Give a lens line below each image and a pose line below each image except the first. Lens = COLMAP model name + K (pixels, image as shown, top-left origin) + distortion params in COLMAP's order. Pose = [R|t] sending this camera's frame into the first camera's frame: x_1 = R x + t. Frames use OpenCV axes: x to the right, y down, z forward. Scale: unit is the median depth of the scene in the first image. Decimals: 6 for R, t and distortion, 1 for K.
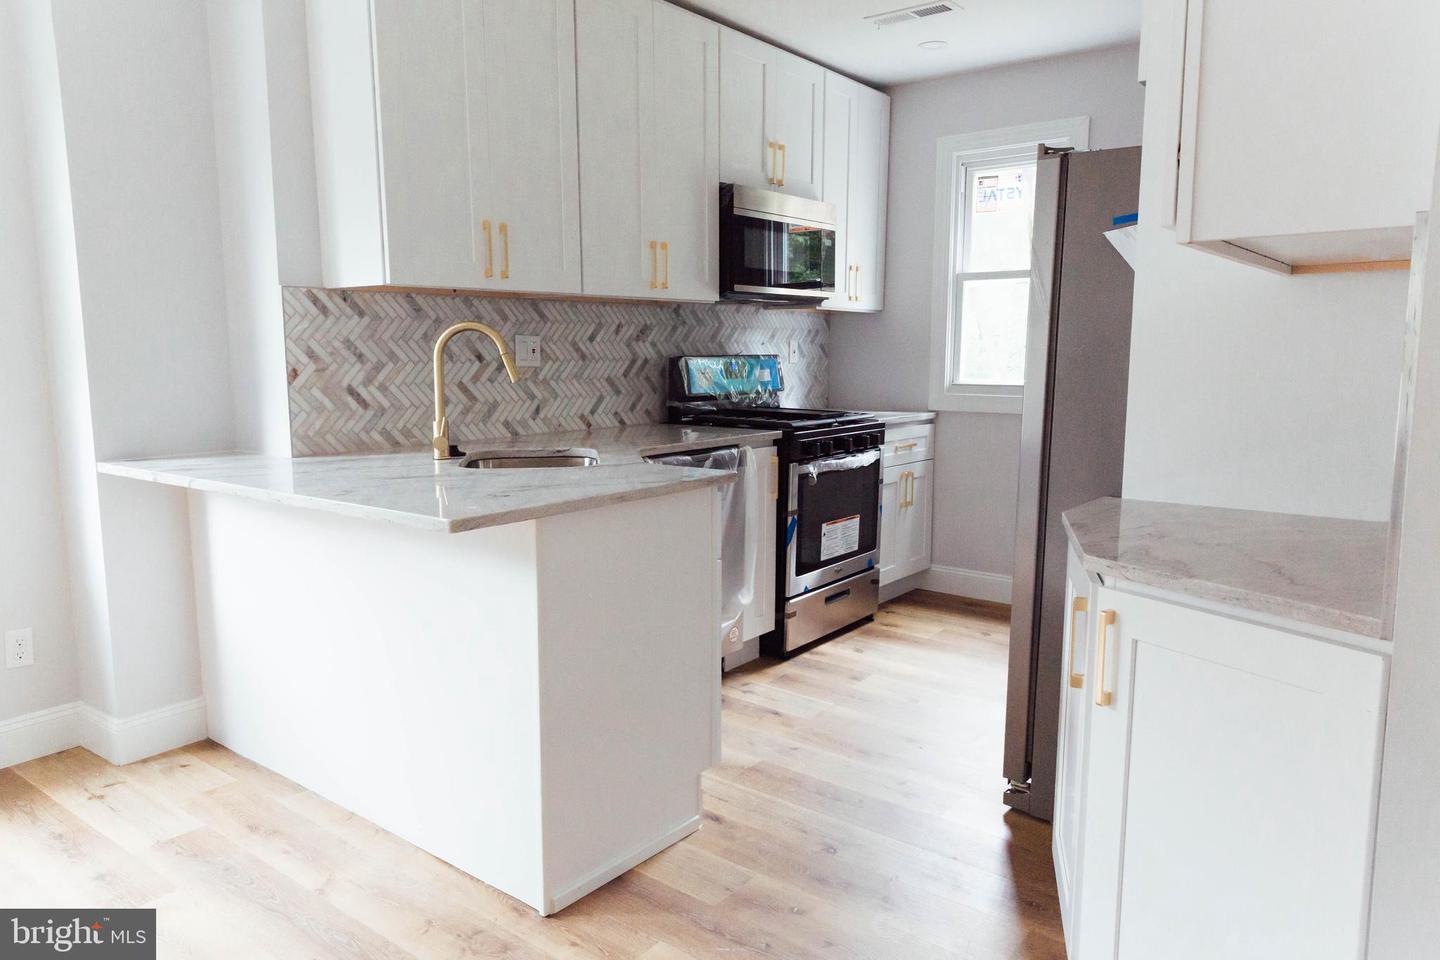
lens RADIAL K [[995.9, 0, 720.0], [0, 995.9, 480.0], [0, 0, 1]] dist [0.005576, 0.003526]
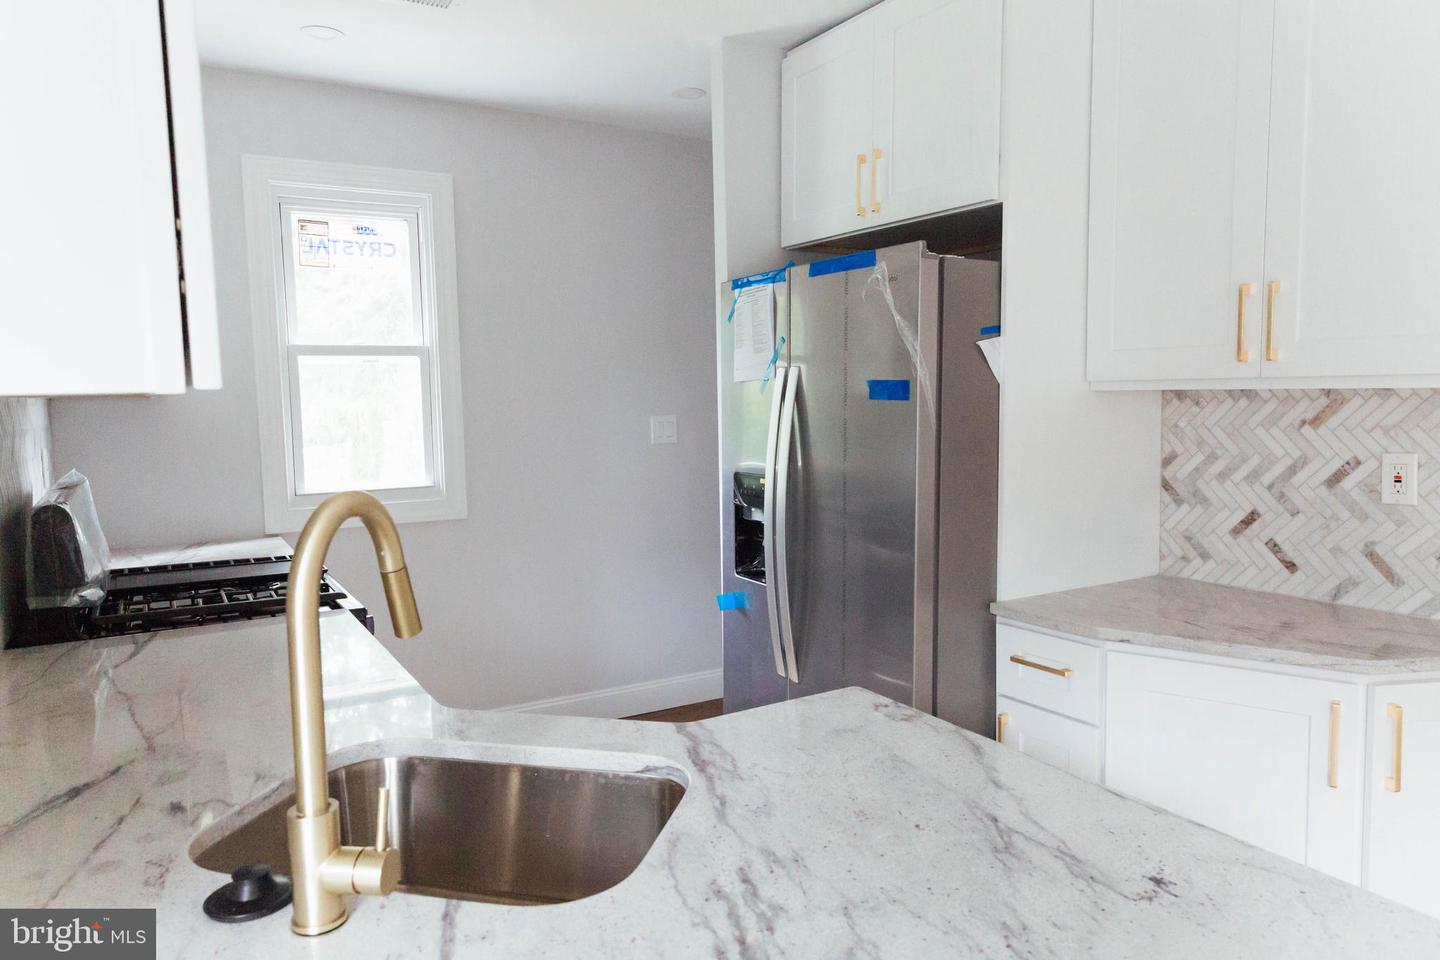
lens RADIAL K [[948.5, 0, 720.0], [0, 948.5, 480.0], [0, 0, 1]] dist [0.006152, 0.001040]
pose [[0.367169, -0.097482, 0.925032, -0.419204], [0.140497, 0.988895, 0.048446, -0.137168], [-0.919482, 0.112177, 0.376787, 0.633413]]
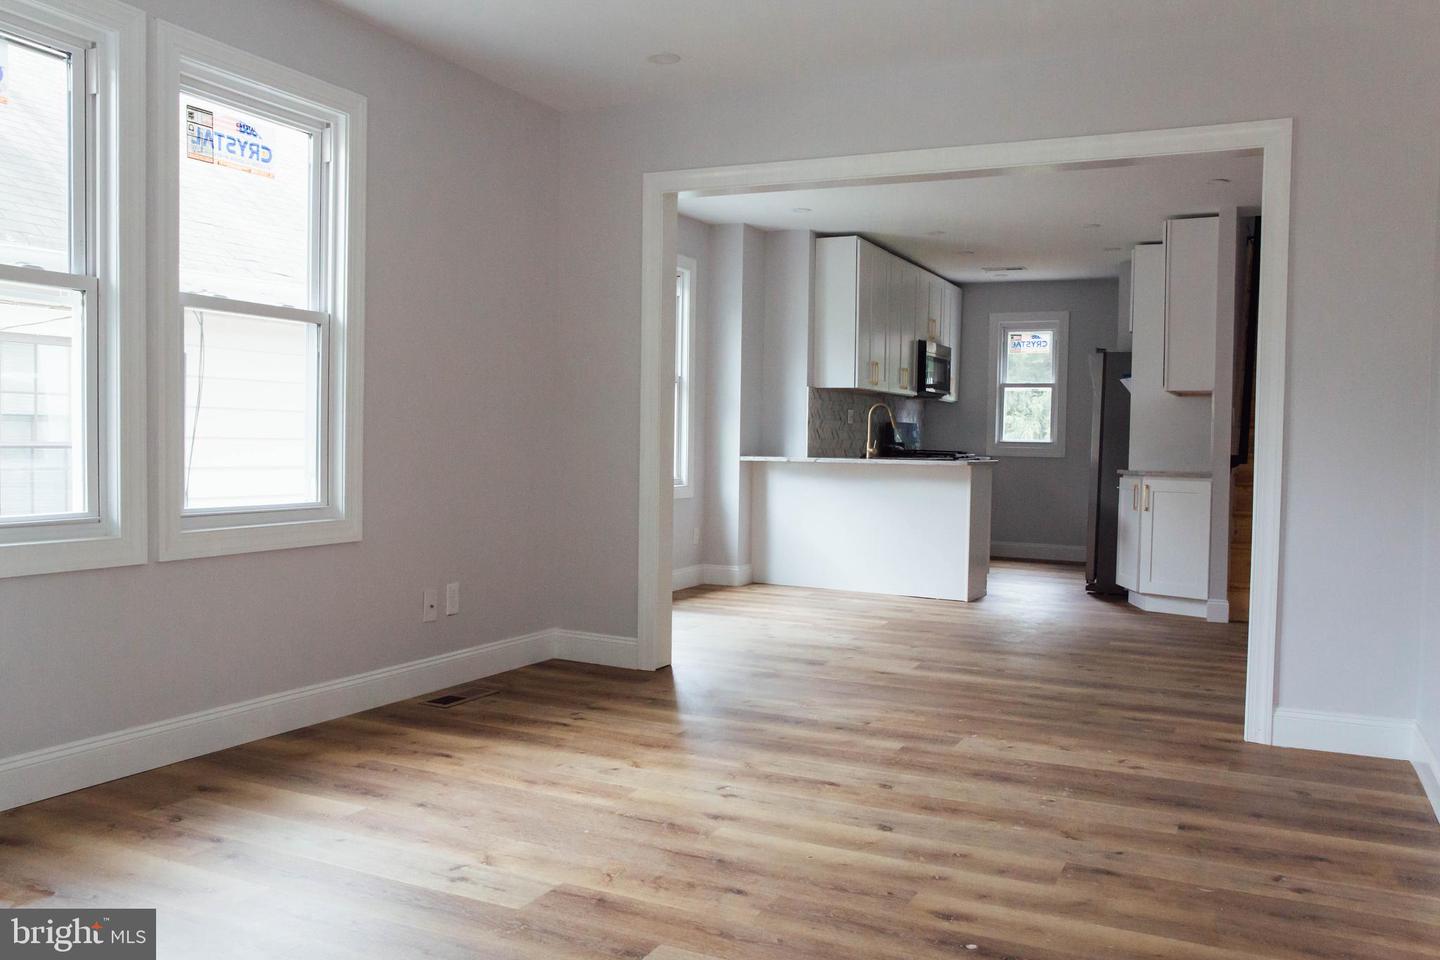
lens RADIAL K [[1207.0, 0, 744.6], [0, 1207.0, 479.6], [0, 0, 1]] dist [-0.050797, 0.002303]
pose [[0.972806, 0.011630, 0.231328, -1.063234], [0.011114, 0.995244, -0.096774, 0.265220], [-0.231354, 0.096713, 0.968051, -1.511180]]
